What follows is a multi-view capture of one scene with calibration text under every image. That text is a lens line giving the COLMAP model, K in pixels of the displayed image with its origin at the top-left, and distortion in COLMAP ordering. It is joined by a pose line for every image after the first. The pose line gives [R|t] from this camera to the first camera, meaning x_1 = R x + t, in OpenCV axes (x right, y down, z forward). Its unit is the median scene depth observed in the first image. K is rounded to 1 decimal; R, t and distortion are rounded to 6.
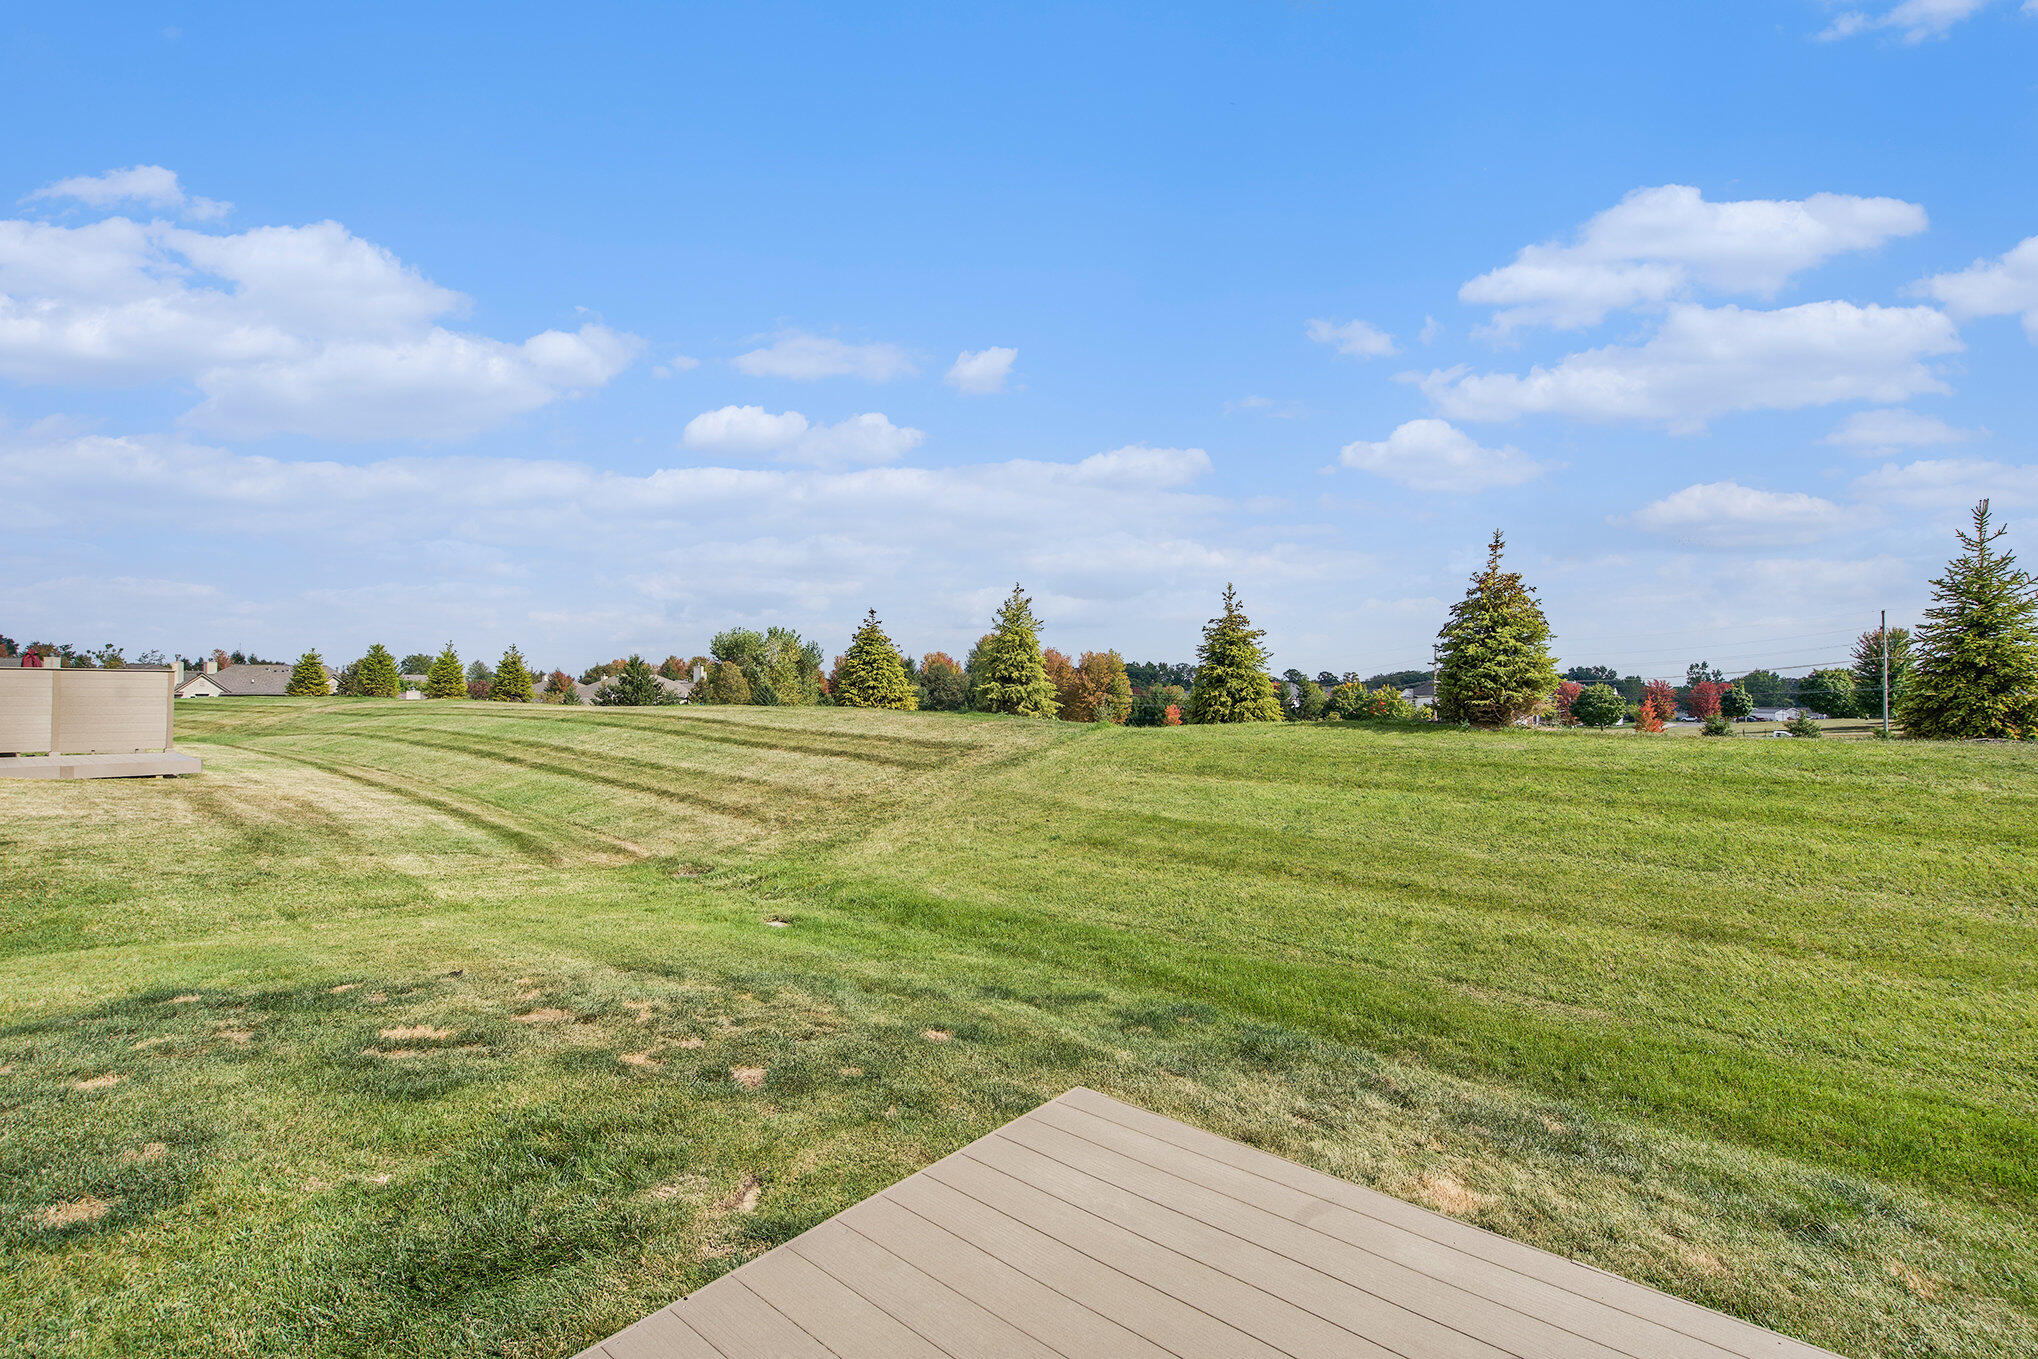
lens RADIAL K [[957.7, 0, 1014.6], [0, 957.7, 683.4], [0, 0, 1]] dist [0.001464, 0.000563]
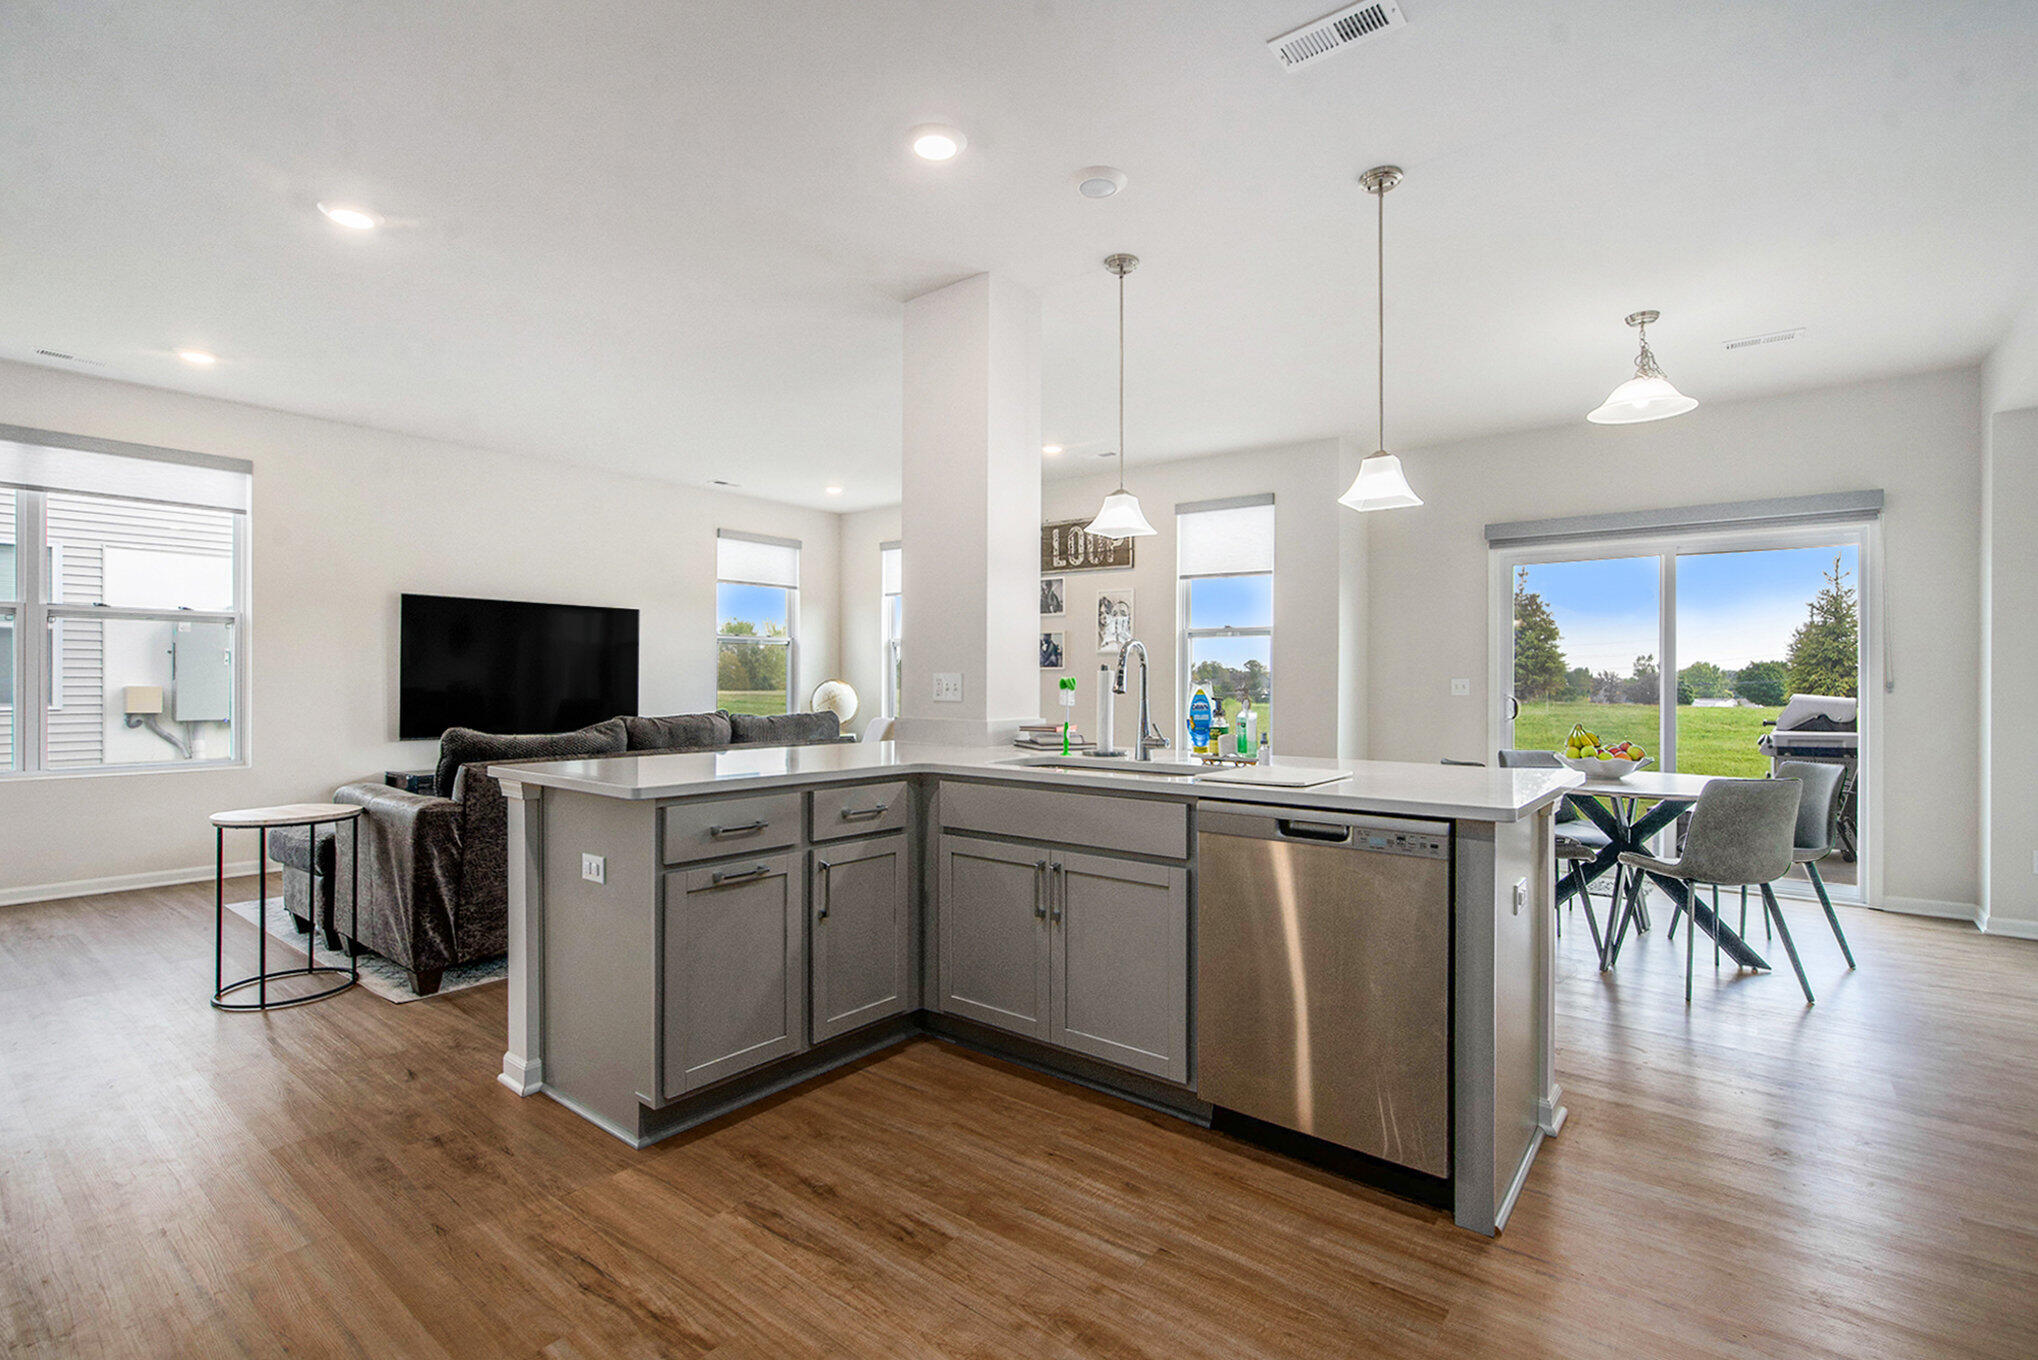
lens RADIAL K [[957.7, 0, 1014.6], [0, 957.7, 683.9], [0, 0, 1]] dist [0.001464, 0.000563]
pose [[0.999249, 0.004369, 0.038492, -0.341224], [-0.004844, 0.999913, 0.012250, 0.008121], [-0.038435, -0.012428, 0.999184, -0.450572]]
